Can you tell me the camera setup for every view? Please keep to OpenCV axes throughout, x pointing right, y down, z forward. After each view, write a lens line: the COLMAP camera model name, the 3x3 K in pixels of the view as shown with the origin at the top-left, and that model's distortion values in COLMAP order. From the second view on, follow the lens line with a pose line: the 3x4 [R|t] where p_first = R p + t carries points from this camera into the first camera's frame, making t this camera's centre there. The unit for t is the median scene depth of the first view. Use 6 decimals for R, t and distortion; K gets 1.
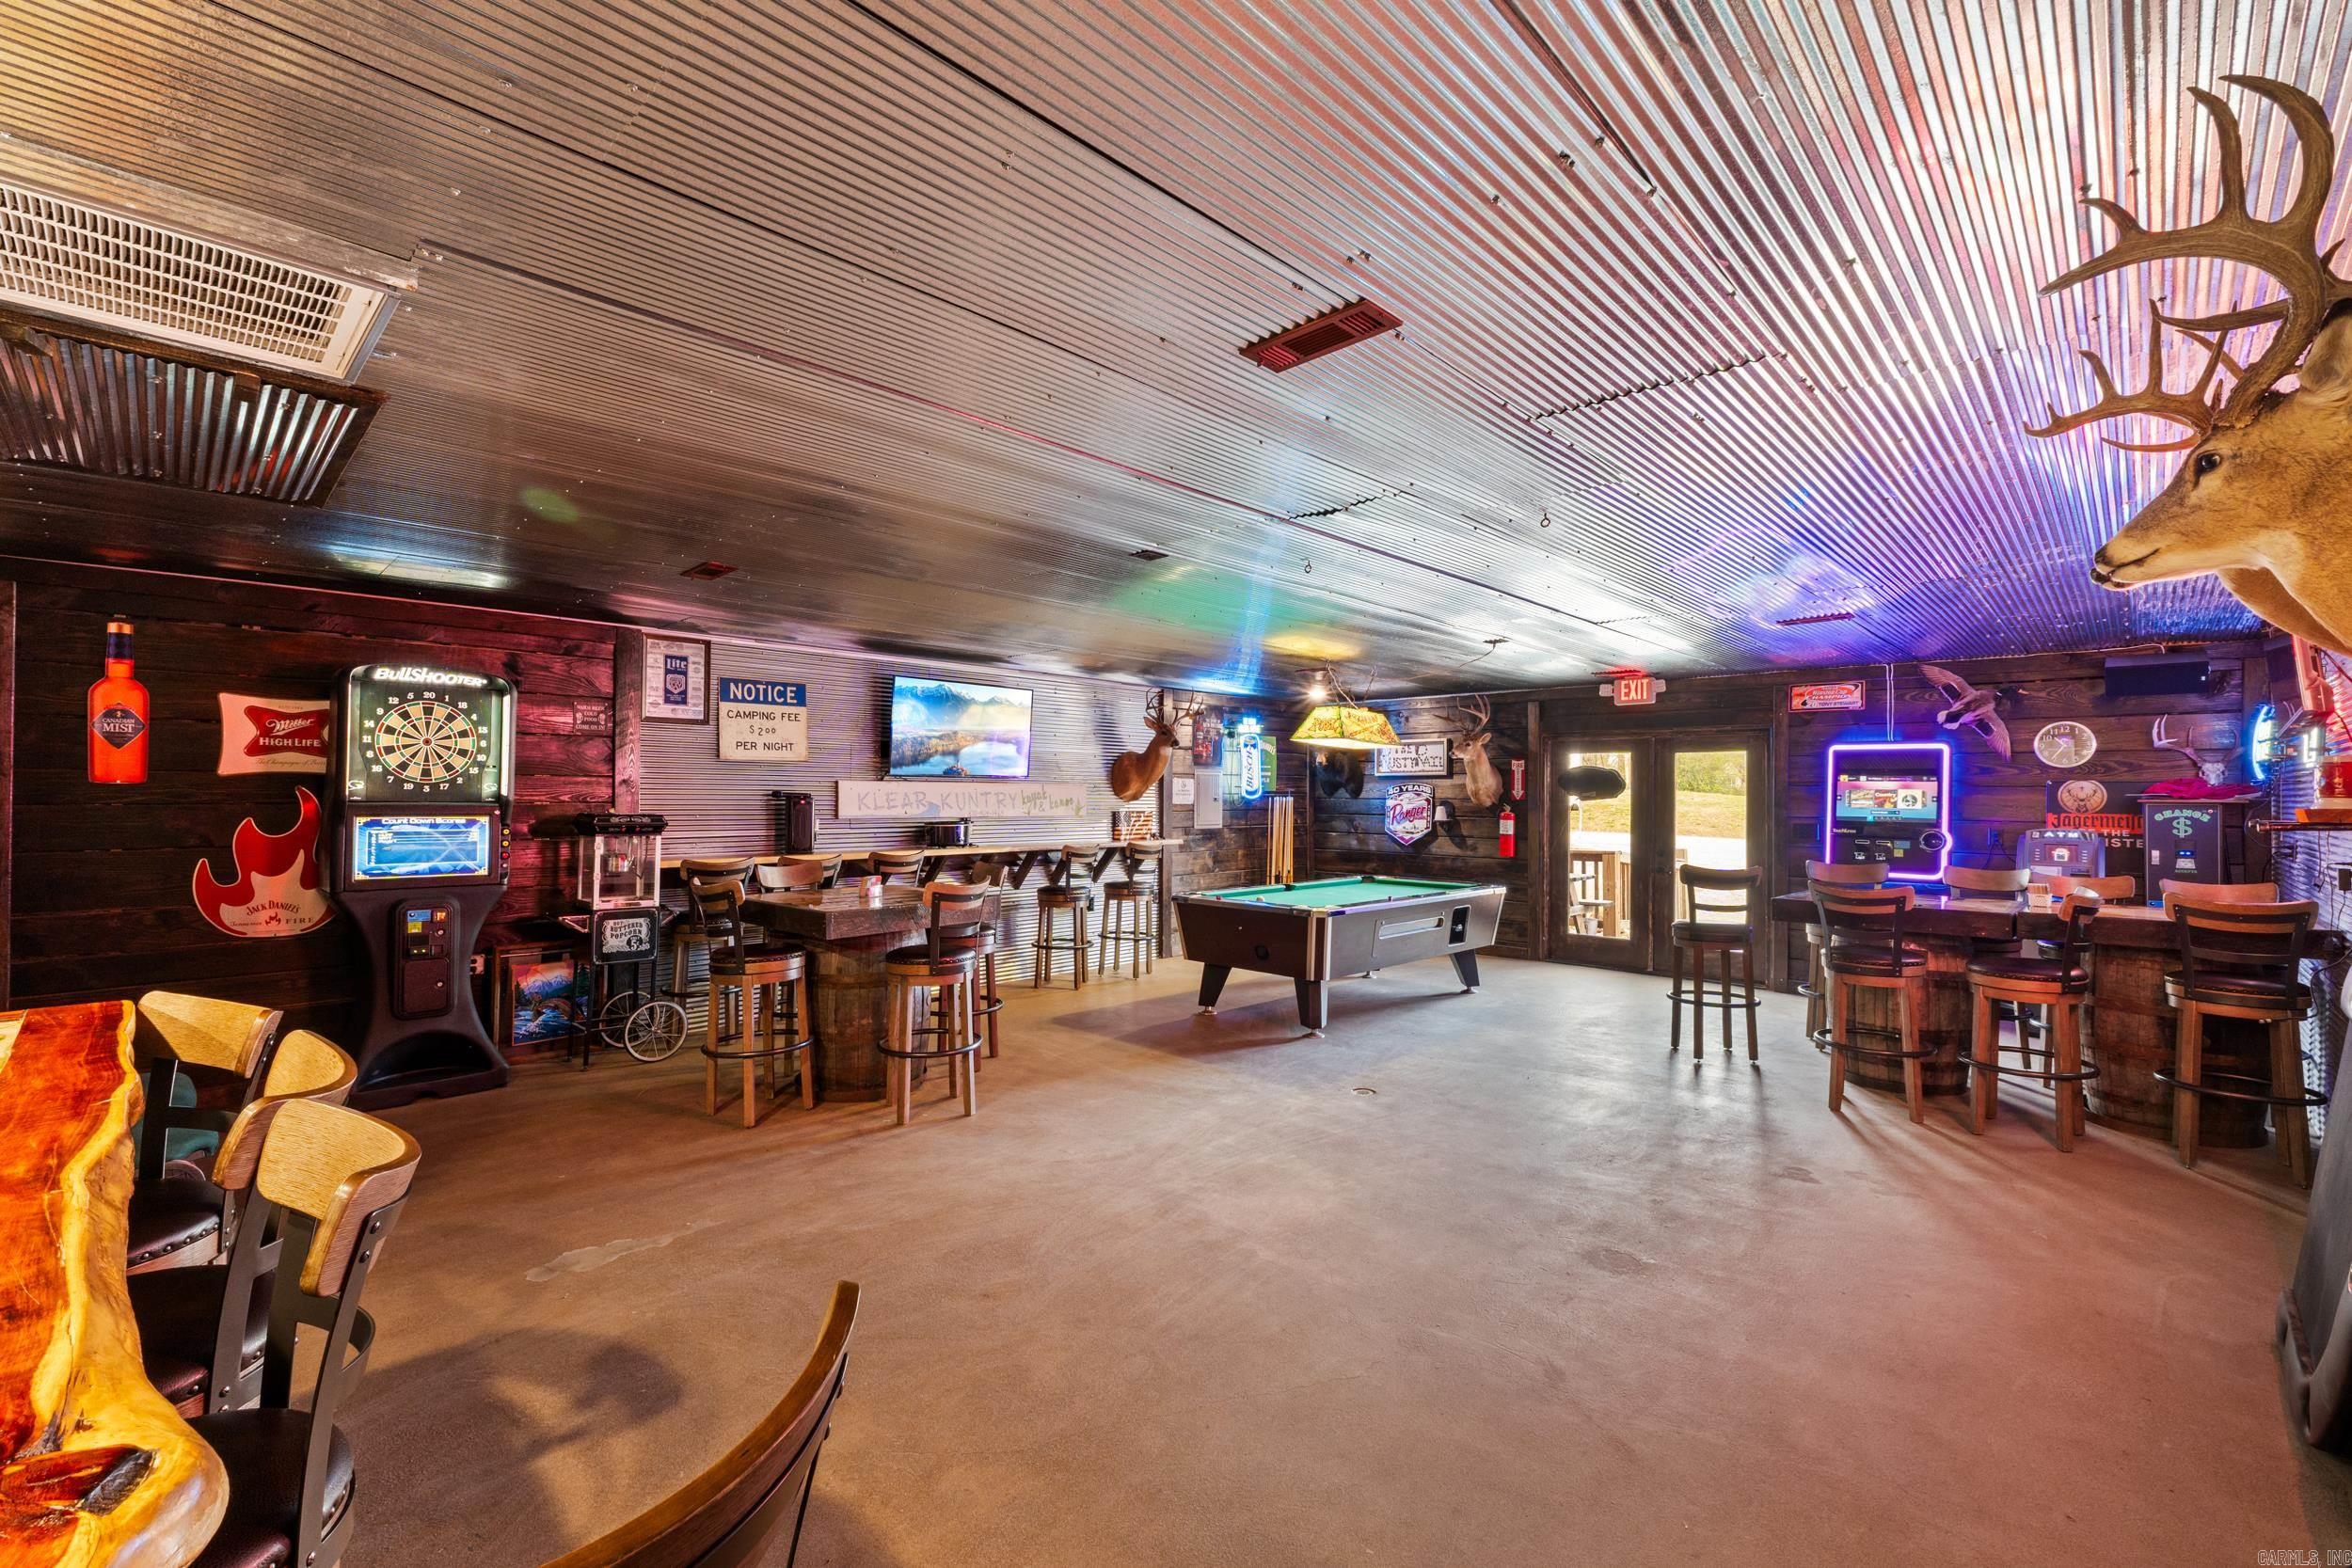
lens RADIAL K [[1001.6, 0, 1176.1], [0, 1001.6, 768.4], [0, 0, 1]] dist [0.008194, -0.000067]
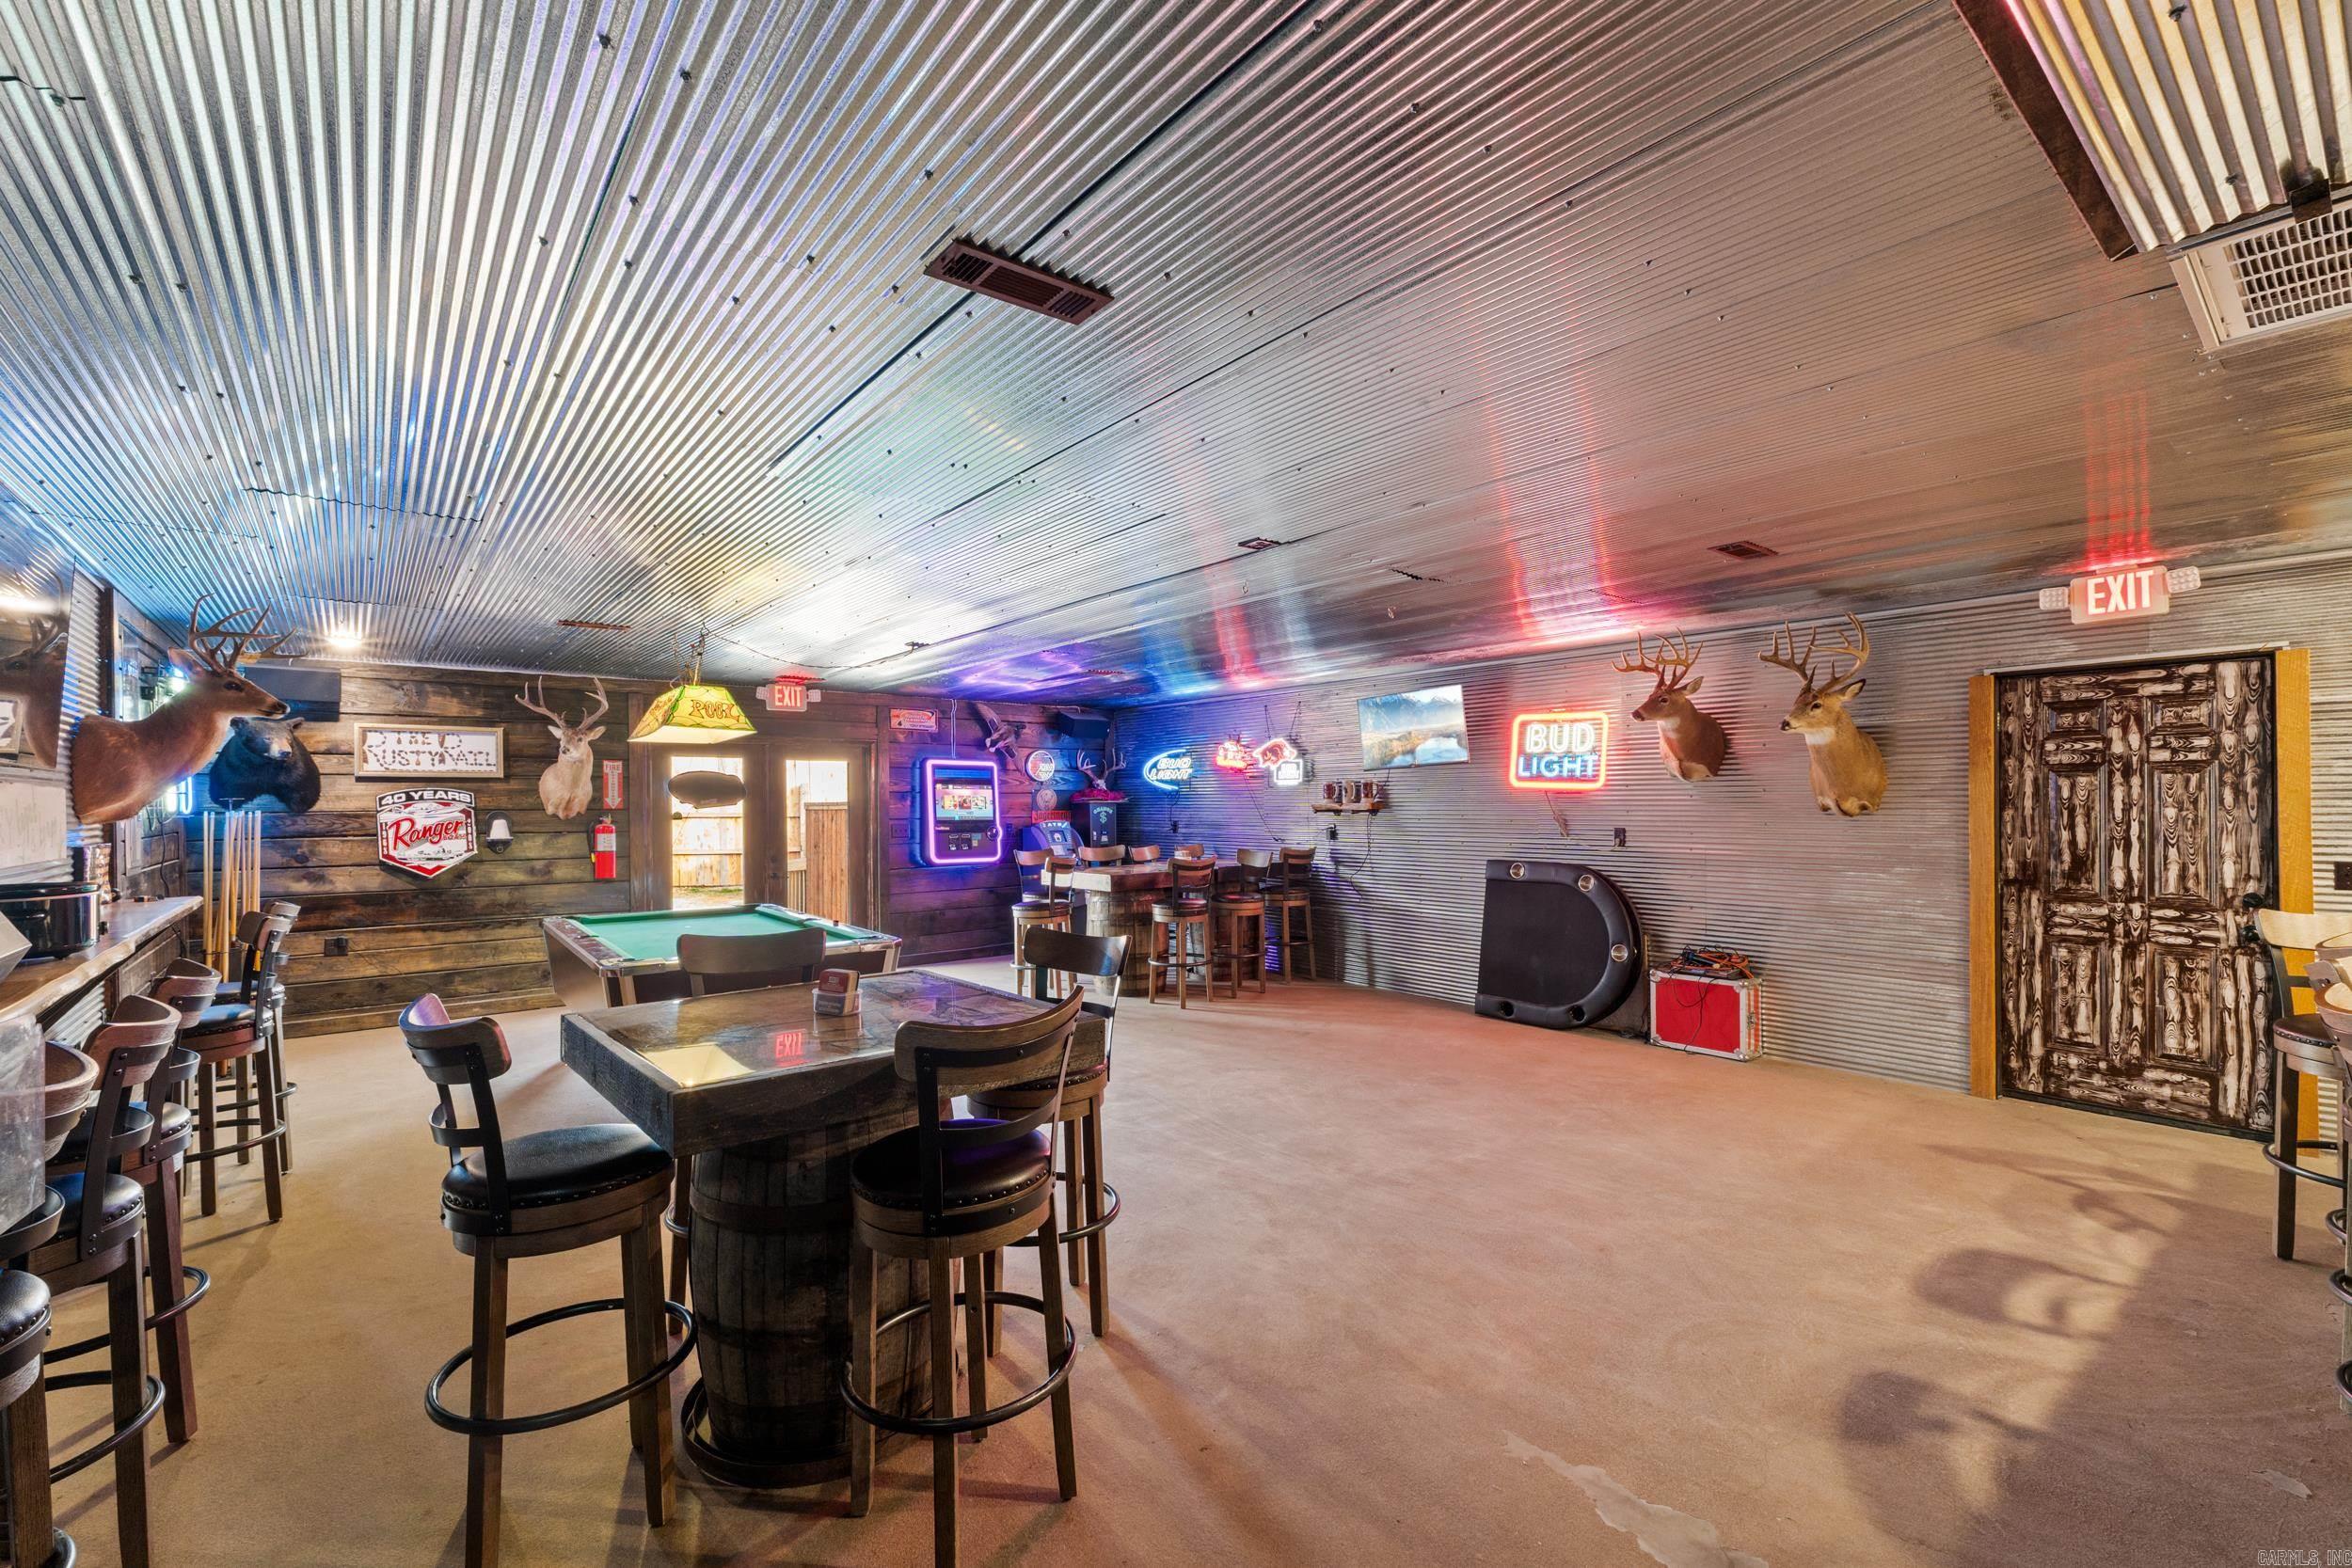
lens RADIAL K [[999.4, 0, 1187.7], [0, 999.4, 811.0], [0, 0, 1]] dist [-0.000173, -0.000746]
pose [[0.113290, -0.016433, 0.993426, -0.572168], [-0.017668, 0.999672, 0.018551, 0.012255], [-0.993405, -0.019654, 0.112963, 0.576433]]
